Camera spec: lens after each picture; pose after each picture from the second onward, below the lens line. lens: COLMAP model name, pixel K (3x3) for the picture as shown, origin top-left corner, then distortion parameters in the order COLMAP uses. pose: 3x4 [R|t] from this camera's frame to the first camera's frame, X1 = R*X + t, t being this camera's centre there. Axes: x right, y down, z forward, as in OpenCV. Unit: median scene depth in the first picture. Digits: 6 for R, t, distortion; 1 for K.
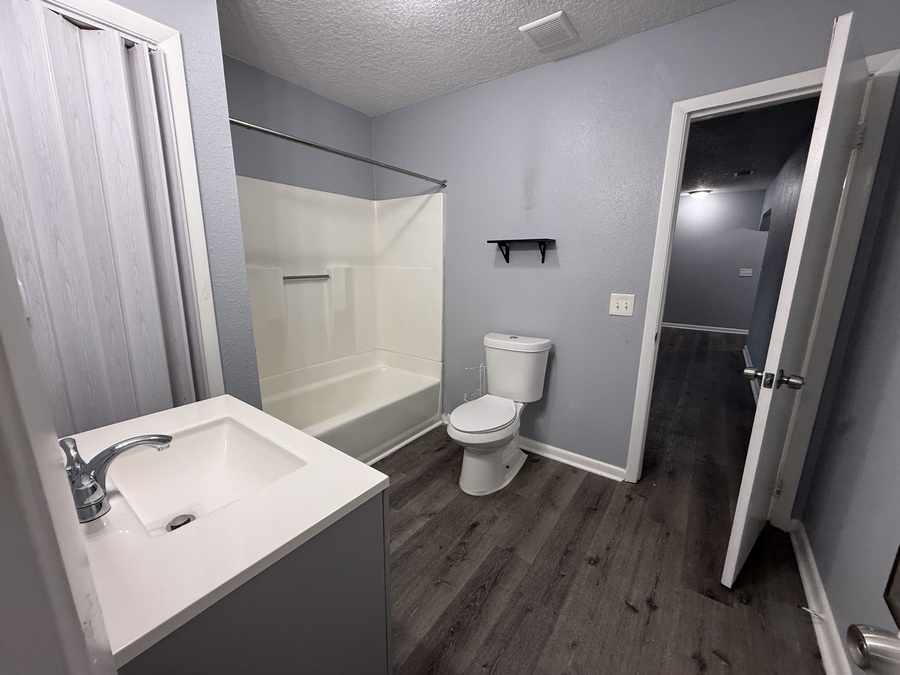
lens RADIAL K [[356.9, 0, 450.0], [0, 356.9, 337.5], [0, 0, 1]] dist [-0.000748, -0.000195]
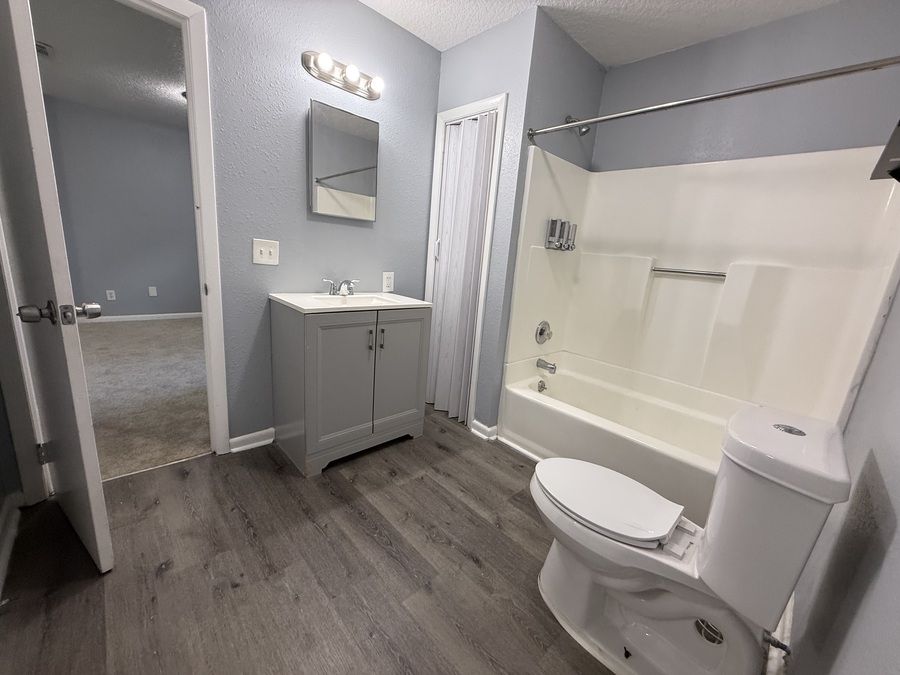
lens RADIAL K [[356.9, 0, 450.0], [0, 356.9, 337.5], [0, 0, 1]] dist [-0.000748, -0.000195]
pose [[-0.169920, 0.198925, -0.965172, 0.798065], [-0.298176, 0.923126, 0.242754, -0.103338], [0.939265, 0.329040, -0.097543, 0.938730]]
